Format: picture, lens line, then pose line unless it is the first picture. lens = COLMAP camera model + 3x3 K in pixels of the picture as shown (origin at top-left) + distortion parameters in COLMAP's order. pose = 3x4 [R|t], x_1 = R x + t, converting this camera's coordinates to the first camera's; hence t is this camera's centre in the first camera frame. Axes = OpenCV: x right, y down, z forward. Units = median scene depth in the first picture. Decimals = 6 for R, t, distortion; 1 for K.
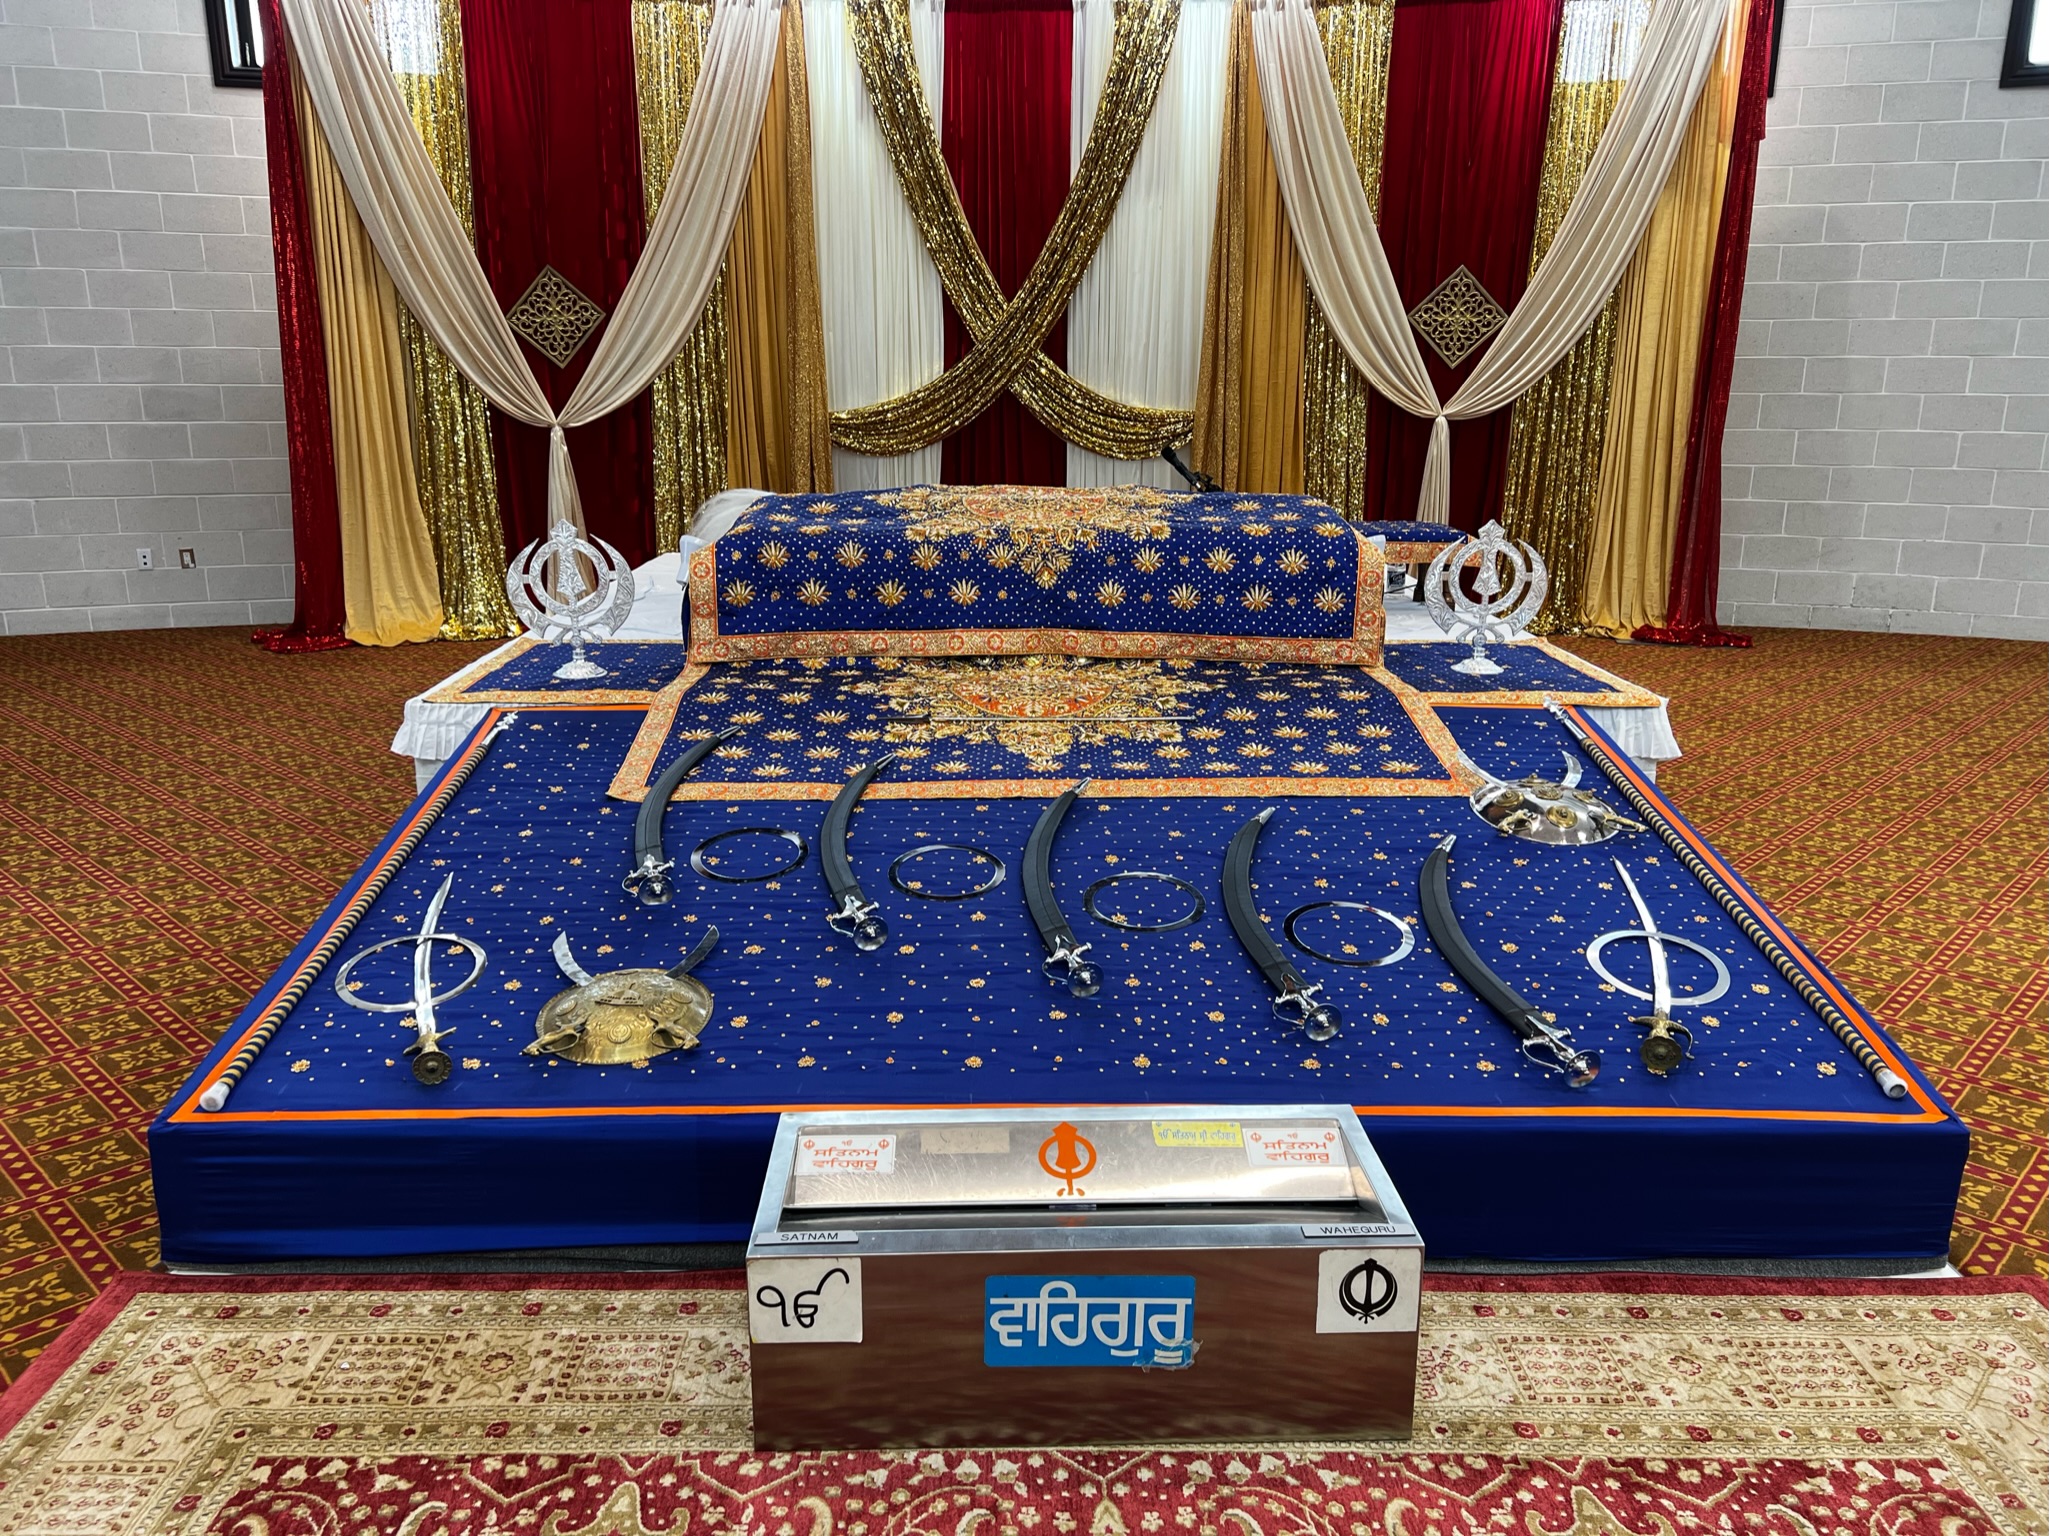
lens RADIAL K [[1551.1, 0, 1016.6], [0, 1551.1, 776.5], [0, 0, 1]] dist [0.078621, -0.113752]
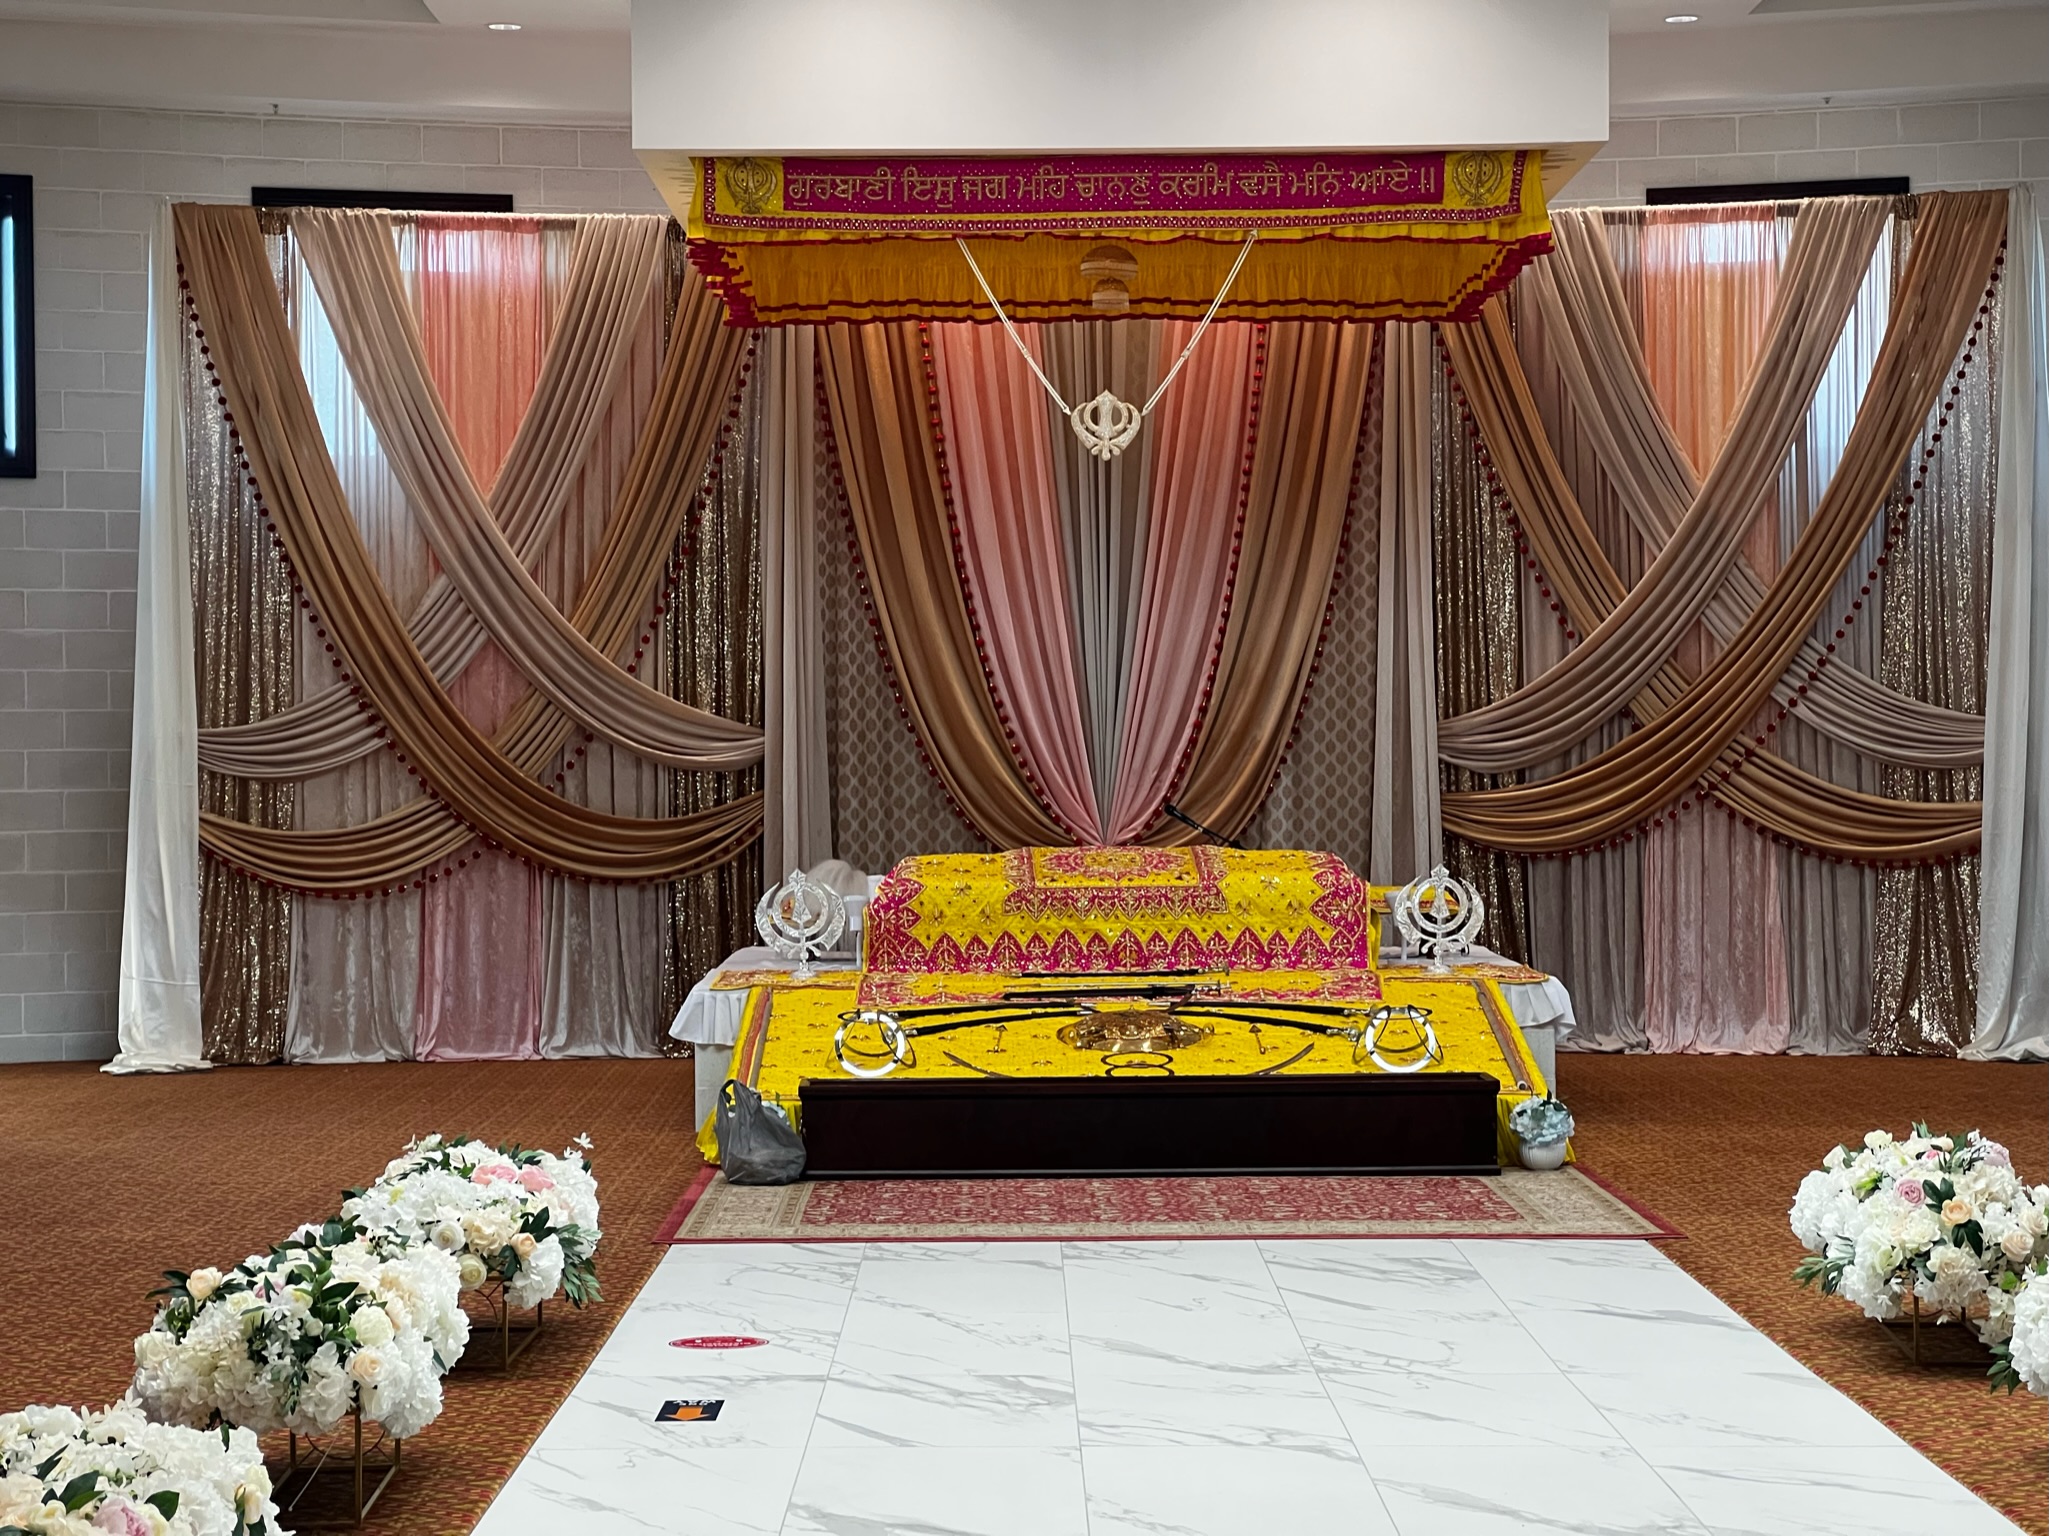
lens RADIAL K [[4658.4, 0, 1024.5], [0, 4658.4, 768.0], [0, 0, 1]] dist [-0.275134, 4.744978]
pose [[0.999888, -0.009213, -0.011765, -0.022887], [0.006005, 0.968683, -0.248230, 0.741303], [0.013683, 0.248131, 0.968630, -2.901612]]
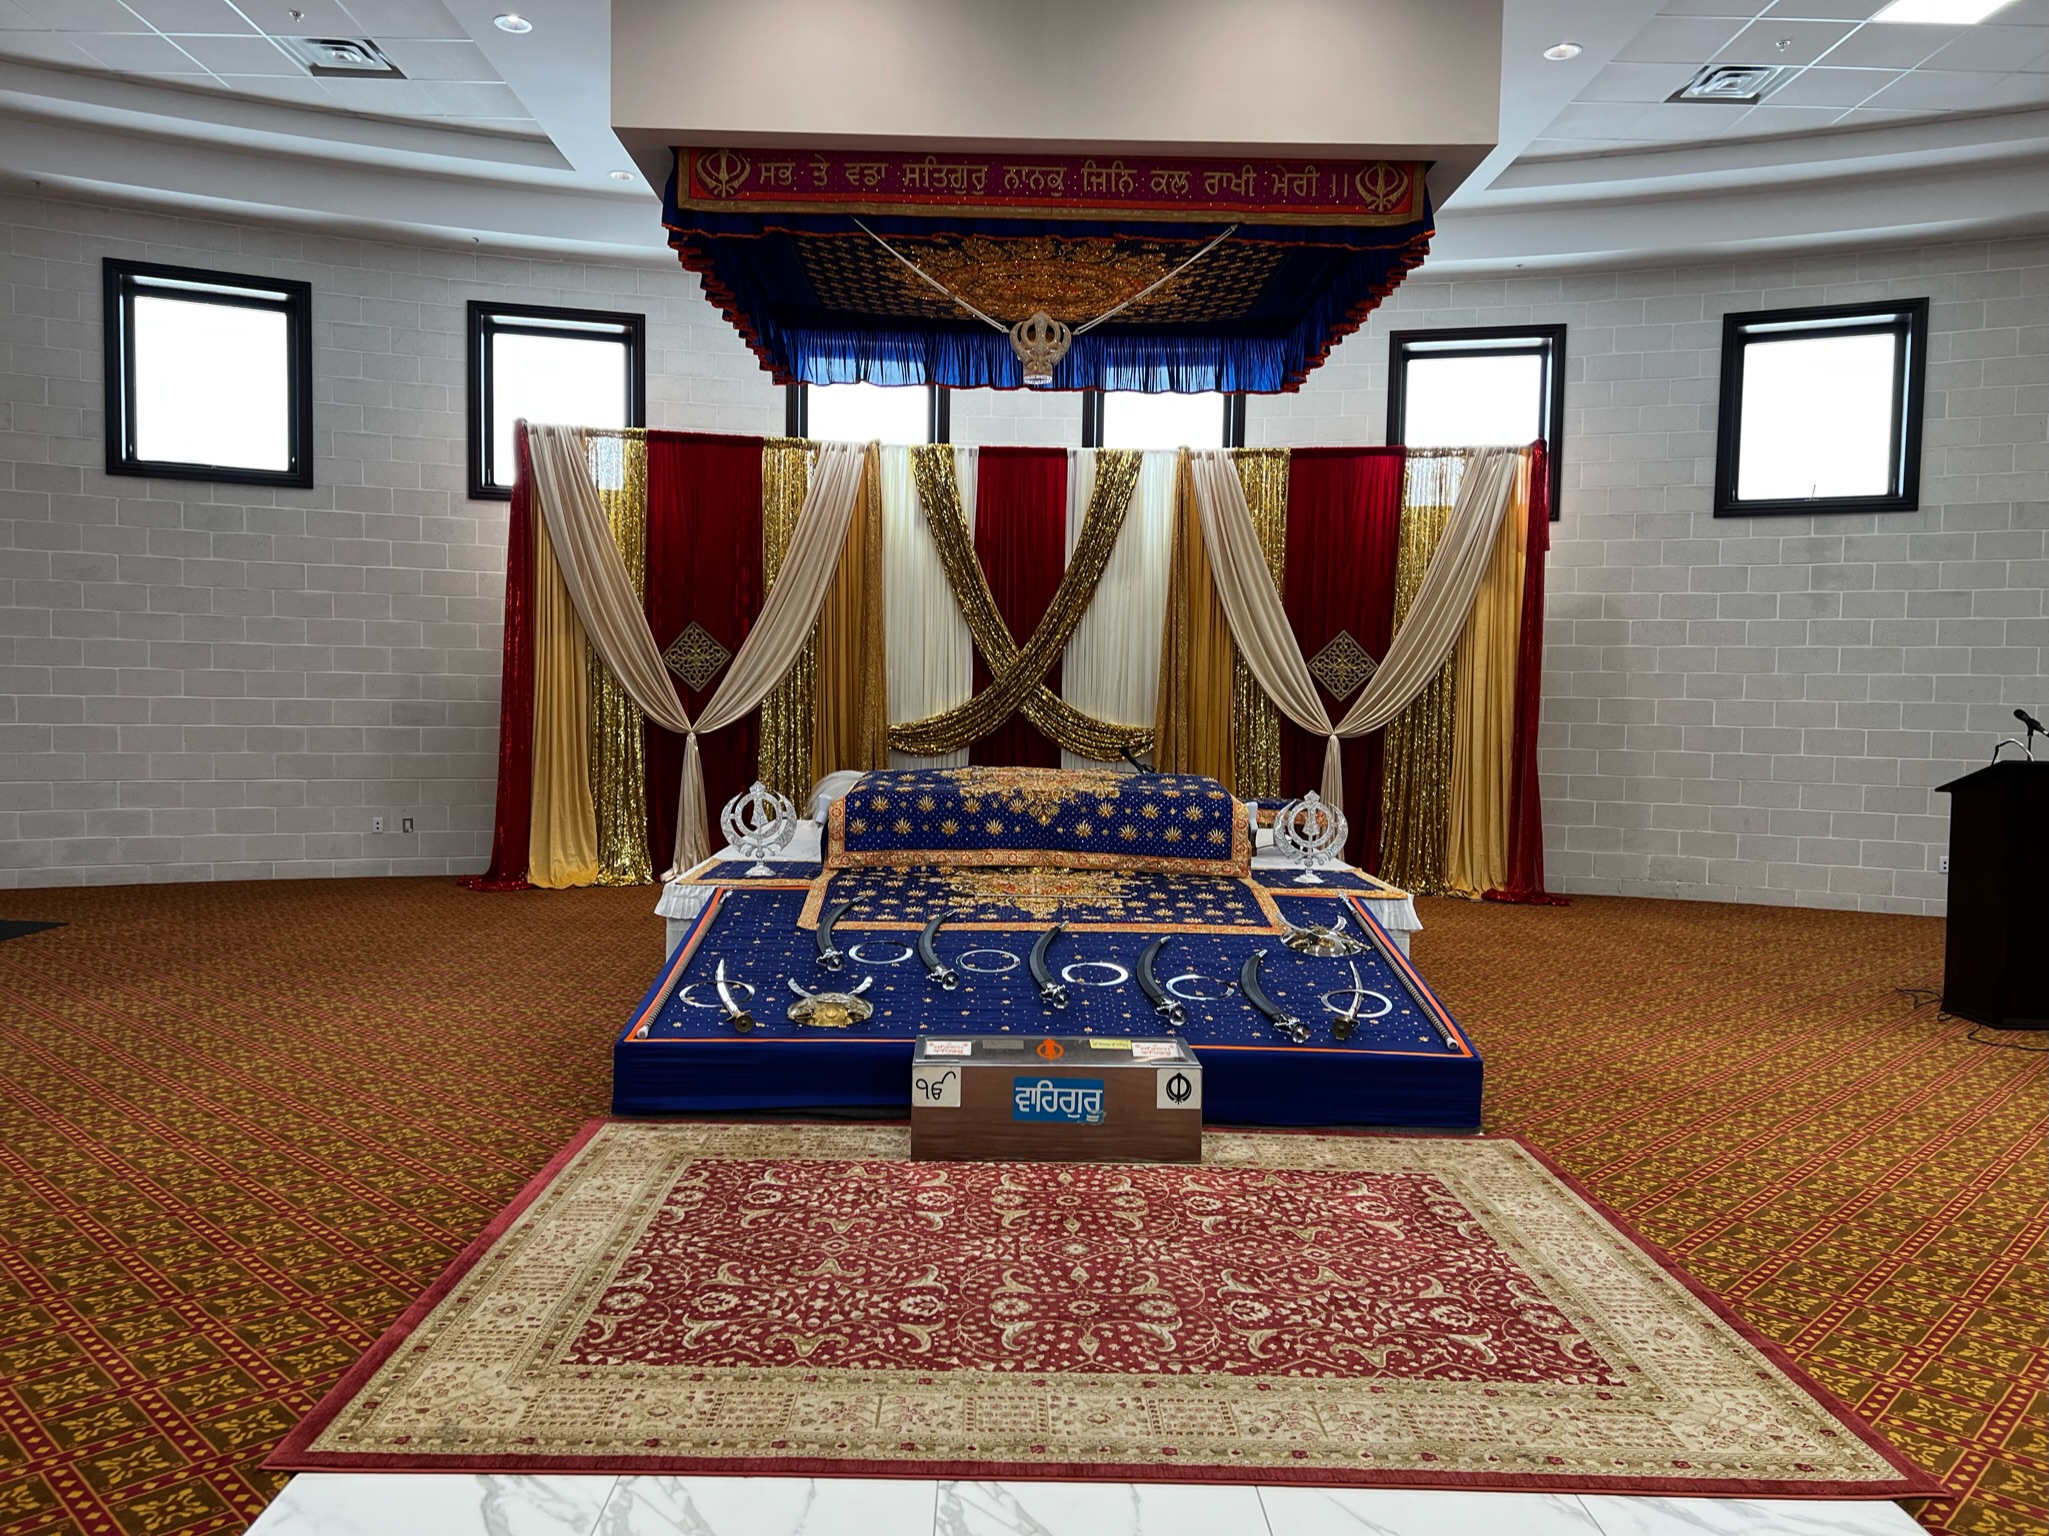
lens RADIAL K [[1579.7, 0, 1024.5], [0, 1579.7, 768.0], [0, 0, 1]] dist [0.026403, -0.032676]
pose [[0.999891, 0.014274, 0.003885, -0.009053], [-0.013160, 0.978225, -0.207131, 0.163619], [-0.006757, 0.207057, 0.978306, -0.641948]]
